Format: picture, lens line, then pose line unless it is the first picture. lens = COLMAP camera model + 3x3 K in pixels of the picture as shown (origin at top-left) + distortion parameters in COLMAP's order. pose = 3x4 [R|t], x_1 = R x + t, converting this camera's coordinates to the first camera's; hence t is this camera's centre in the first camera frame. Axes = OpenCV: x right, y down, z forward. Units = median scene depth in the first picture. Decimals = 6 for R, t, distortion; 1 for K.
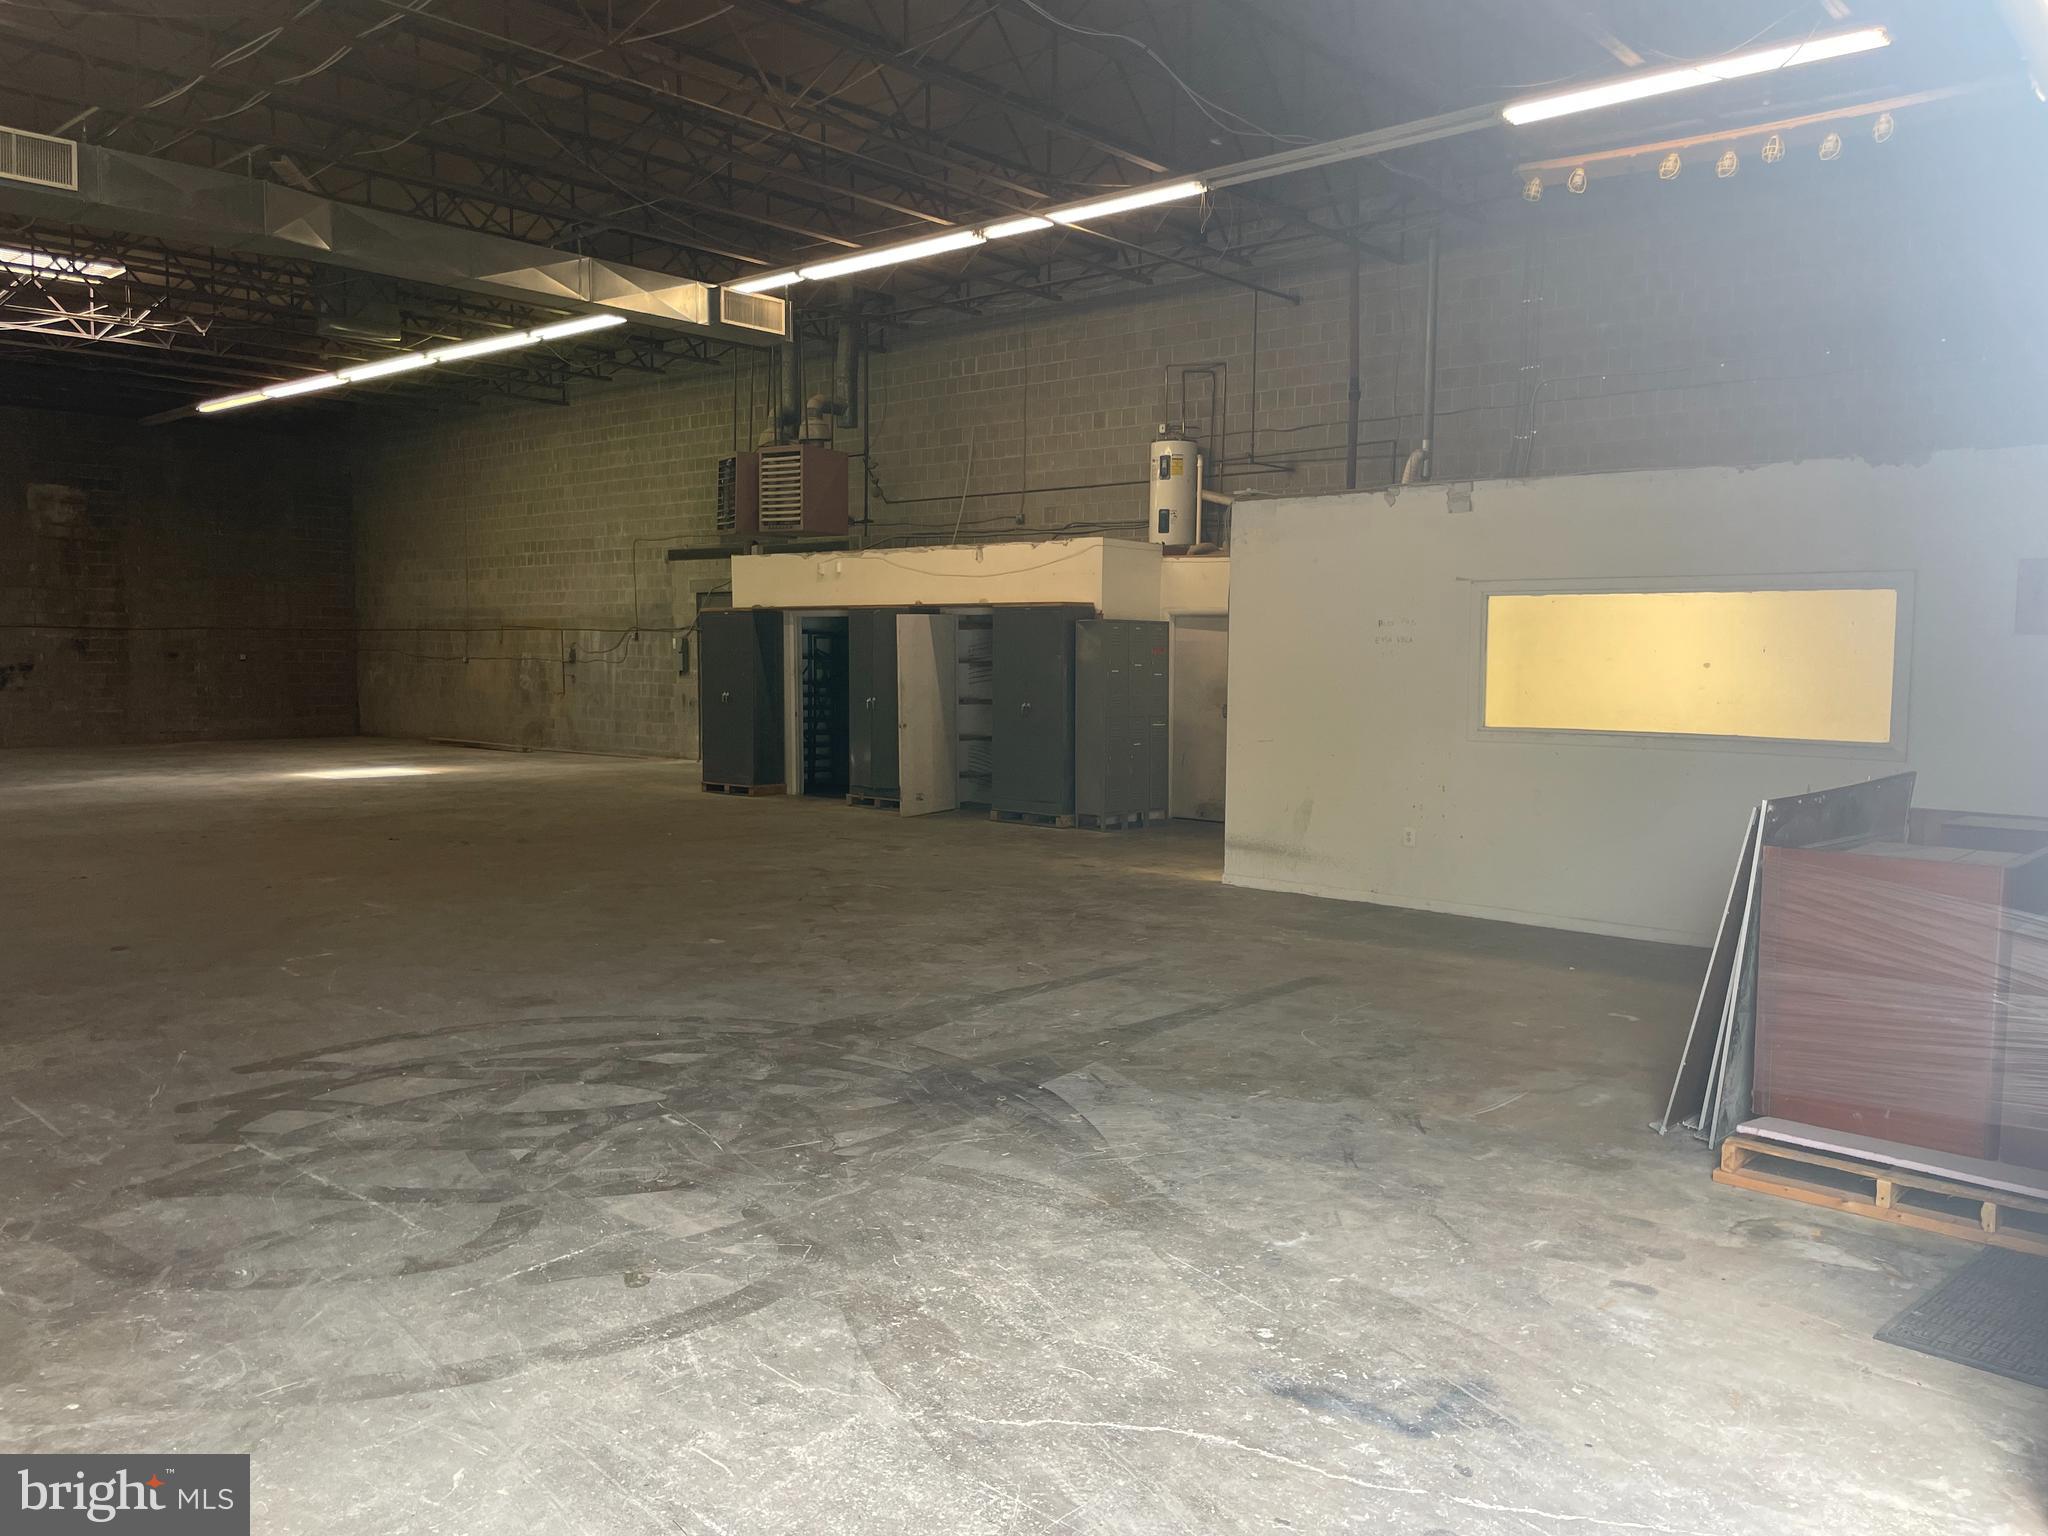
lens RADIAL K [[1556.0, 0, 1027.6], [0, 1556.0, 768.5], [0, 0, 1]] dist [0.089152, -0.124300]
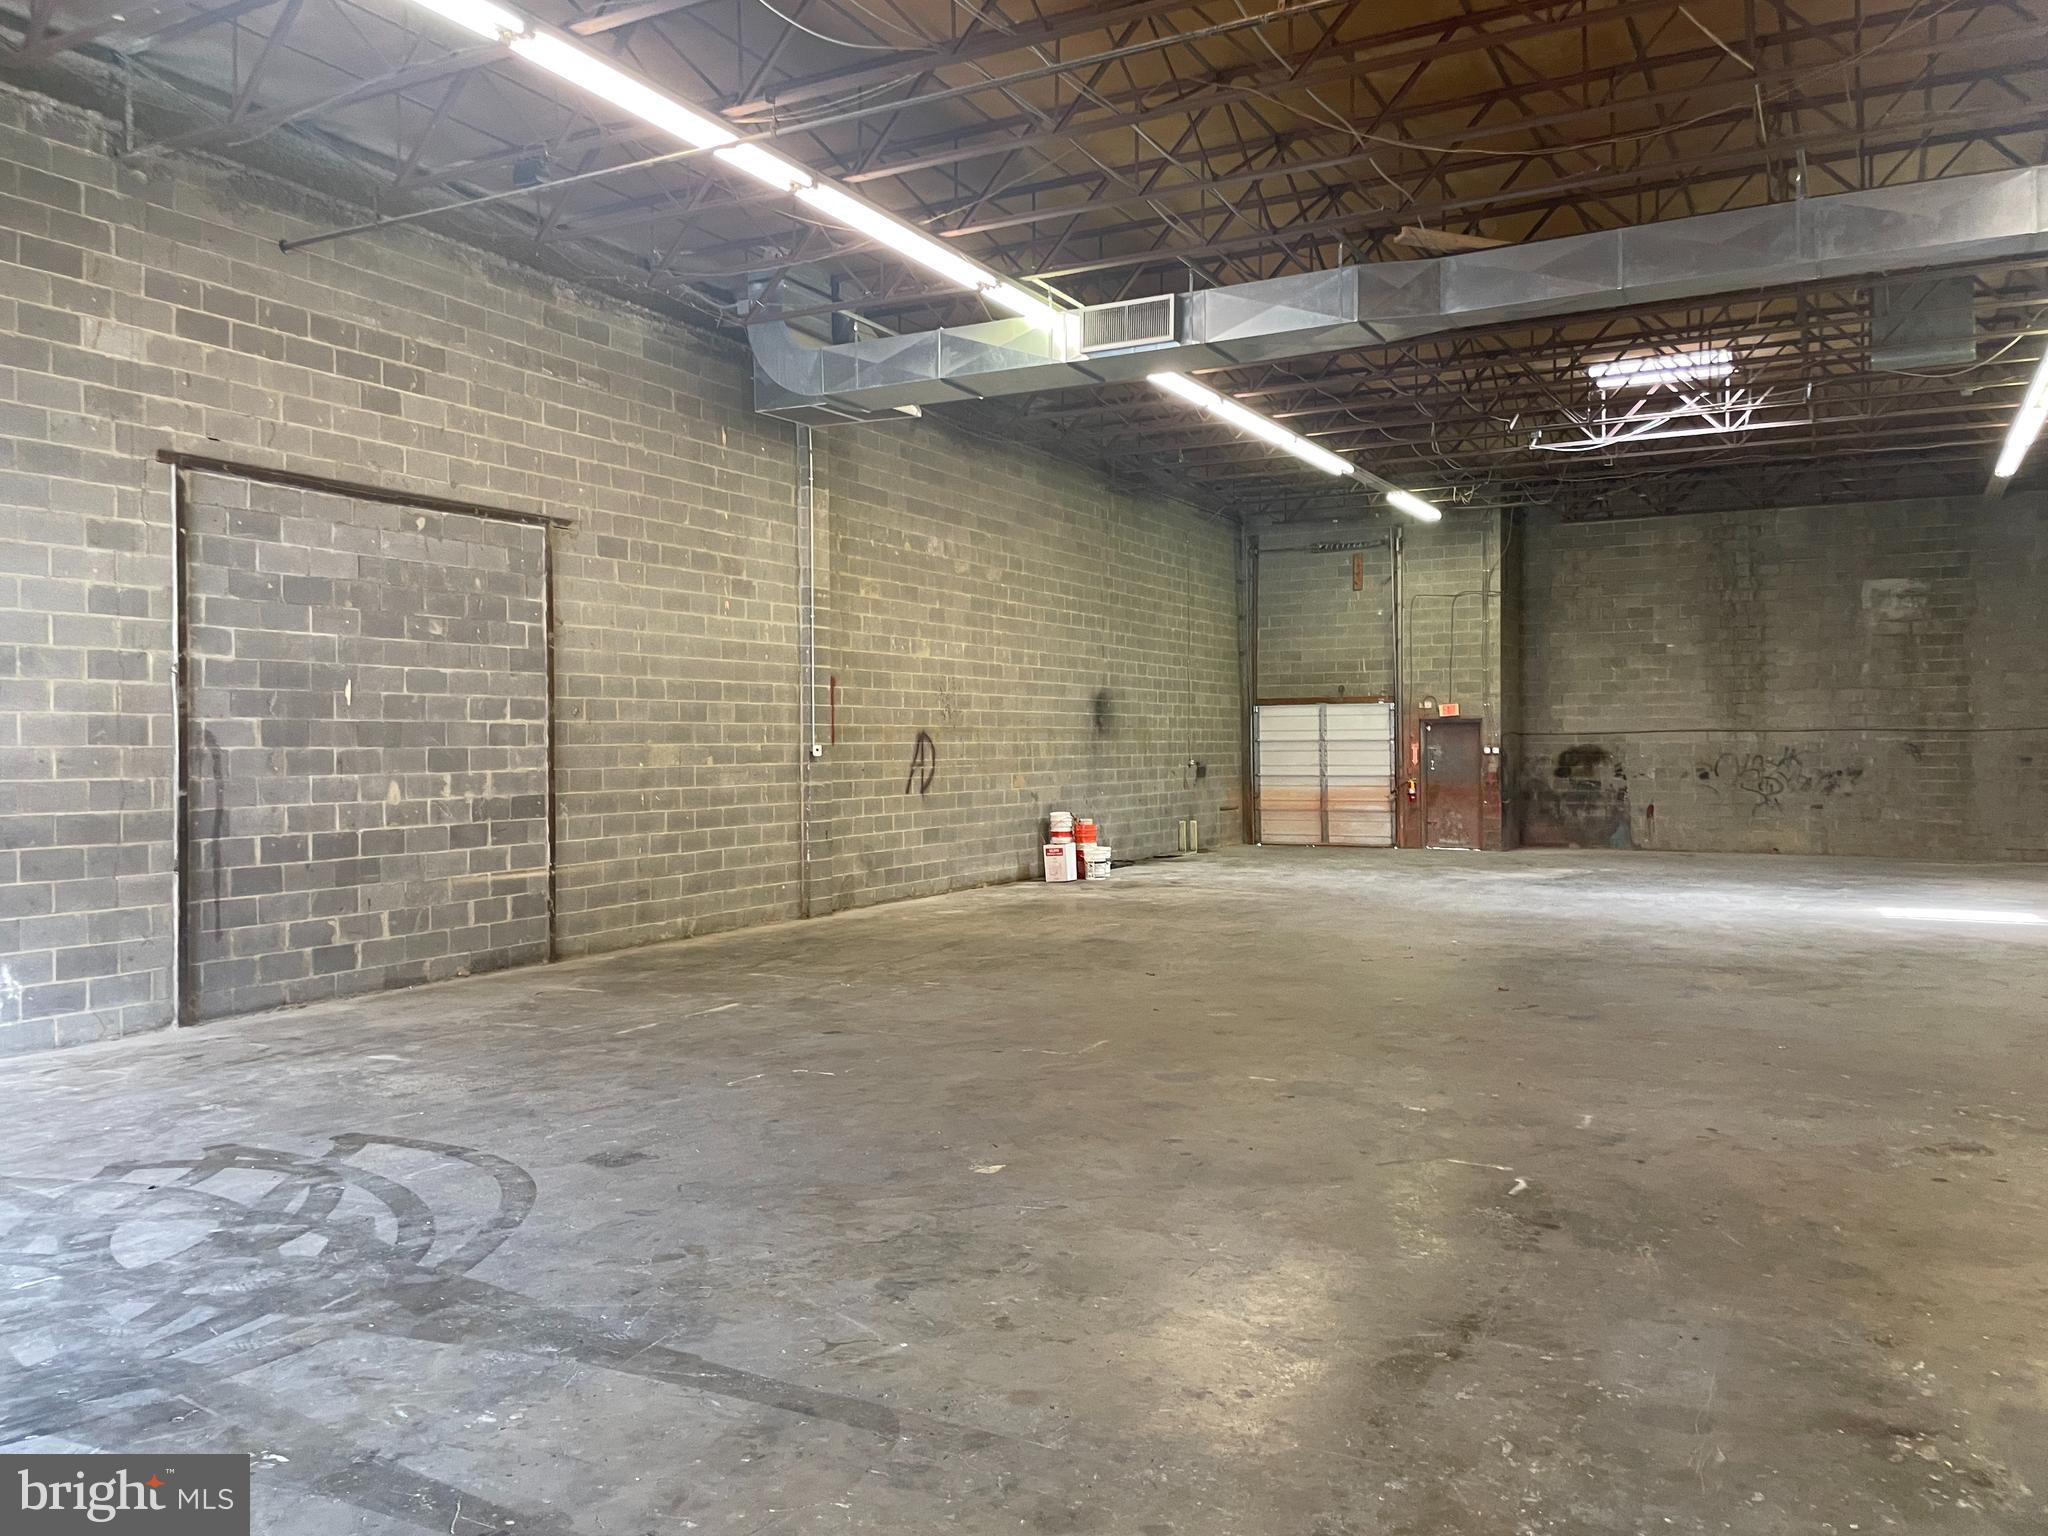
lens RADIAL K [[1556.0, 0, 1025.8], [0, 1556.0, 752.3], [0, 0, 1]] dist [0.089152, -0.124300]
pose [[0.229382, 0.000280, -0.973336, 0.202919], [-0.070099, 0.997408, -0.016234, -0.028690], [0.970809, 0.071953, 0.228807, 0.329917]]
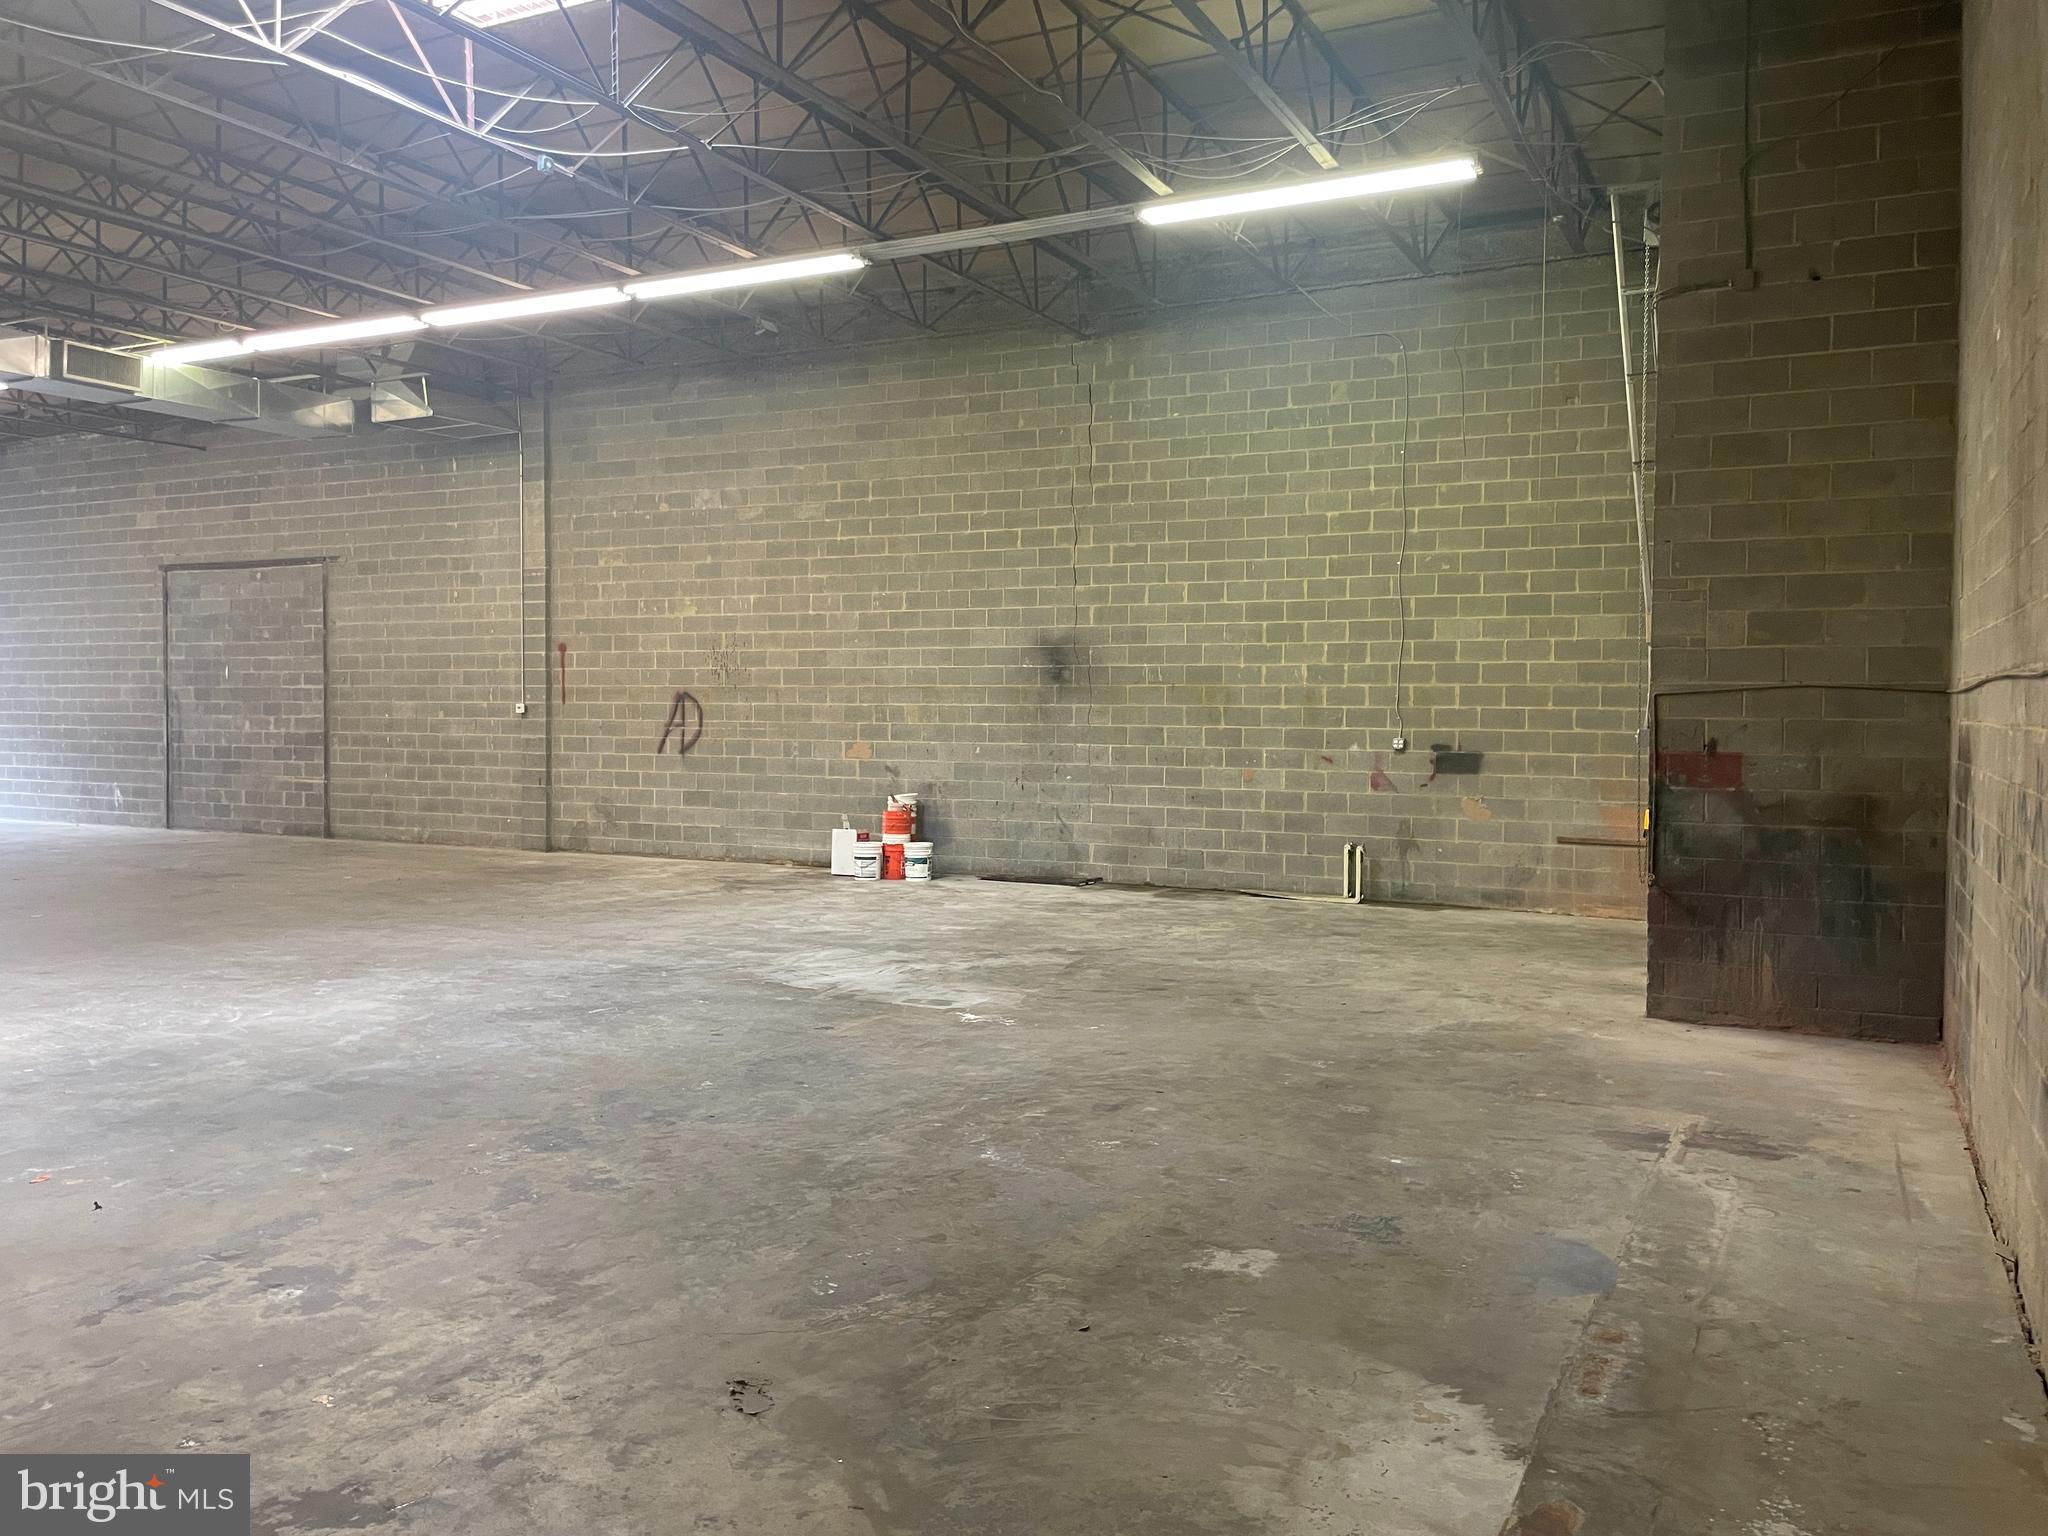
lens RADIAL K [[1556.0, 0, 1043.0], [0, 1556.0, 749.6], [0, 0, 1]] dist [0.089152, -0.124300]
pose [[-0.968507, -0.002155, -0.248978, -0.547428], [-0.028885, 0.994183, 0.103755, -0.104904], [0.247306, 0.107679, -0.962935, 1.249407]]
